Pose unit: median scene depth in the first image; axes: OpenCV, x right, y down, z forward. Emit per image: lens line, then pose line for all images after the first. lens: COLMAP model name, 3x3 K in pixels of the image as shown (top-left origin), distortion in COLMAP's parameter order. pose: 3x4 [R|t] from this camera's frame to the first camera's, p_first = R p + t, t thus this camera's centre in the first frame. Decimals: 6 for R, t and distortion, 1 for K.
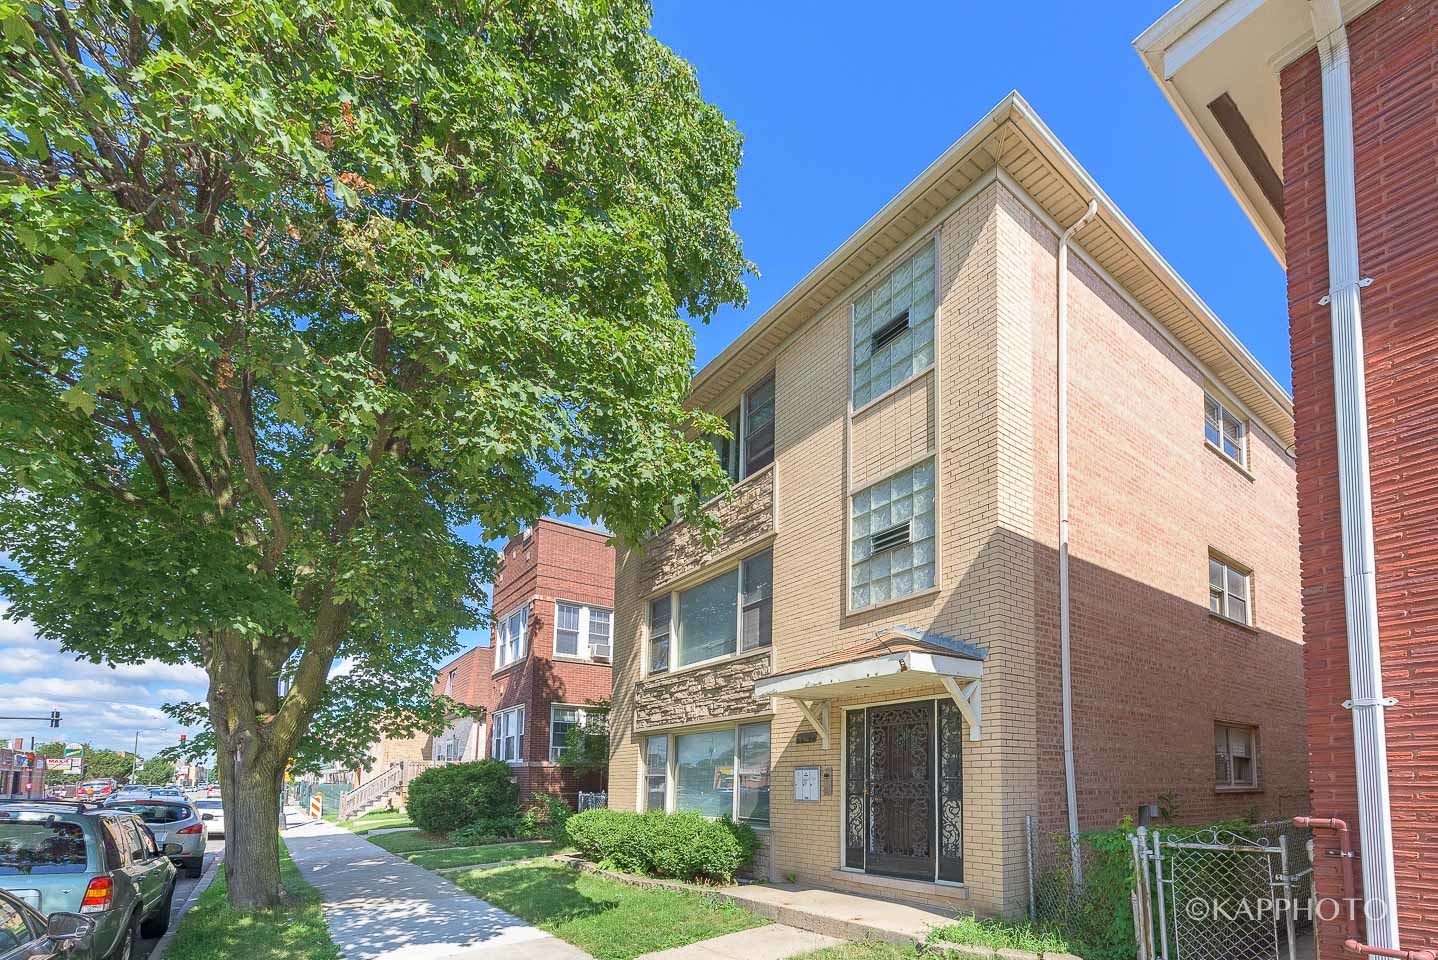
lens RADIAL K [[573.4, 0, 732.6], [0, 573.4, 484.2], [0, 0, 1]] dist [0.003186, -0.000572]
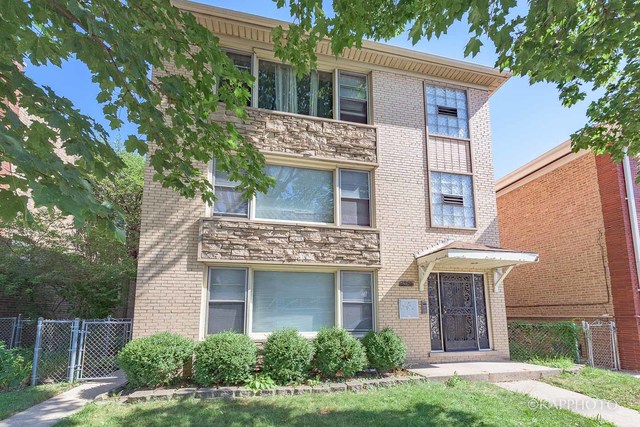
lens RADIAL K [[266.2, 0, 296.5], [0, 266.2, 215.3], [0, 0, 1]] dist [0.006158, -0.000066]
pose [[0.421403, 0.319923, 0.848569, -0.607854], [-0.415505, 0.899829, -0.132907, 0.399413], [-0.806087, -0.296577, 0.512120, 0.729543]]
